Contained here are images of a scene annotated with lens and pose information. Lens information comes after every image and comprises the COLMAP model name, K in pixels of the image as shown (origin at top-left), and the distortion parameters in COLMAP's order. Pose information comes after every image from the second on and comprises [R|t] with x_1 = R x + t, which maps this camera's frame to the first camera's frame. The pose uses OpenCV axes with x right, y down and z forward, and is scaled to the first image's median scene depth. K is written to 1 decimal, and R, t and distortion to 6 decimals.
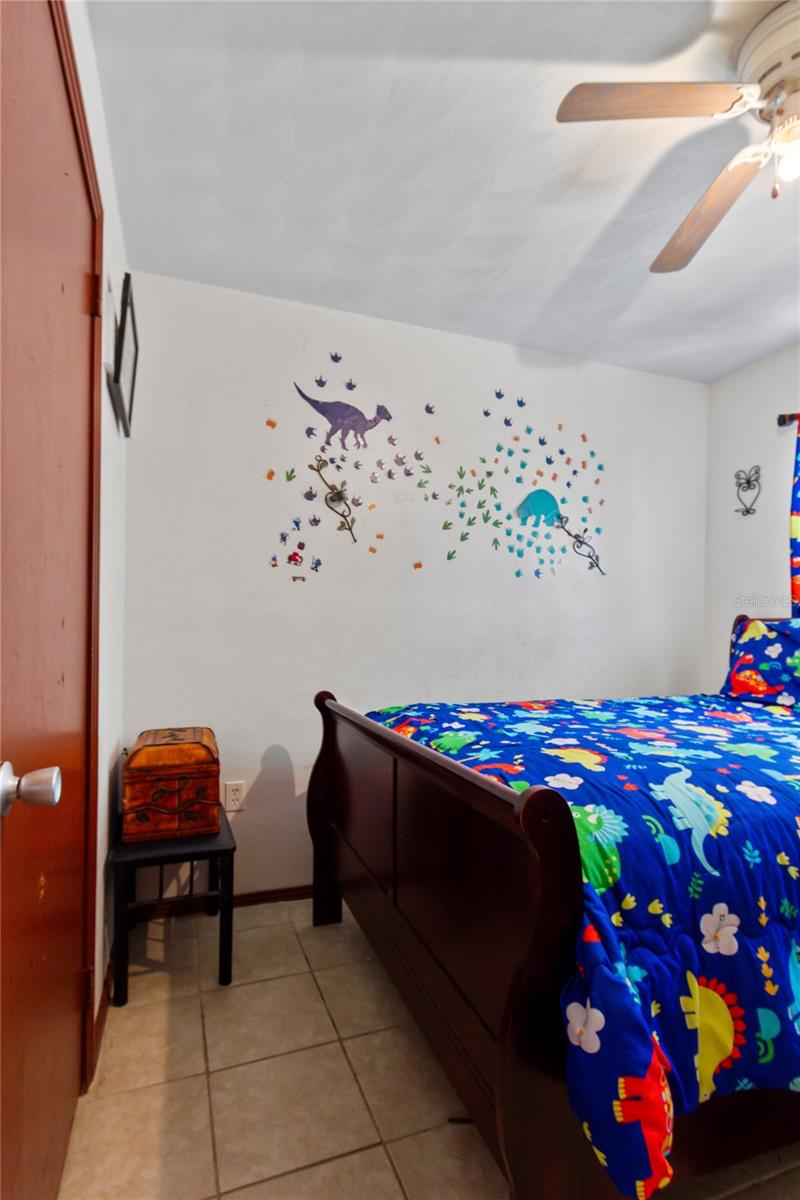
lens RADIAL K [[586.9, 0, 382.8], [0, 586.9, 629.4], [0, 0, 1]] dist [-0.001413, -0.000625]
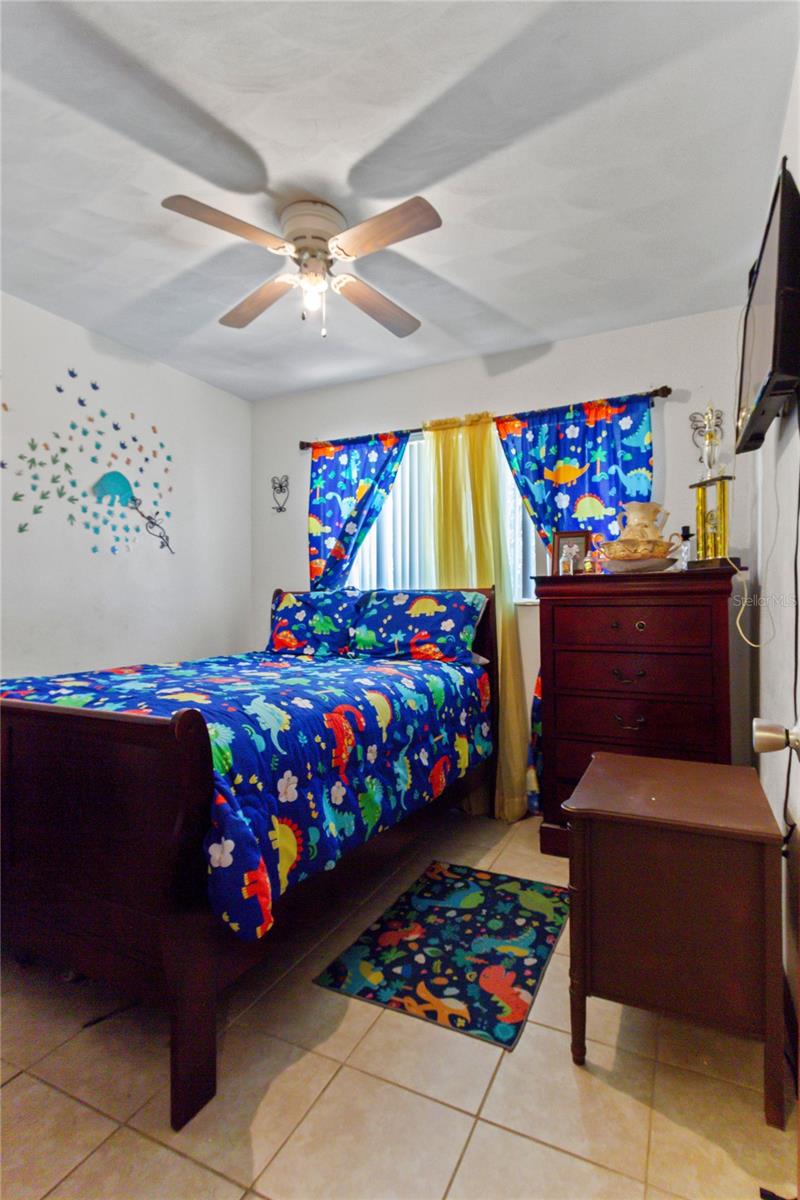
lens RADIAL K [[586.9, 0, 382.8], [0, 586.9, 629.4], [0, 0, 1]] dist [-0.001413, -0.000625]
pose [[0.736305, -0.045718, 0.675104, -0.134917], [0.014226, 0.998540, 0.052106, -0.000019], [-0.676500, -0.028762, 0.735881, -0.156681]]
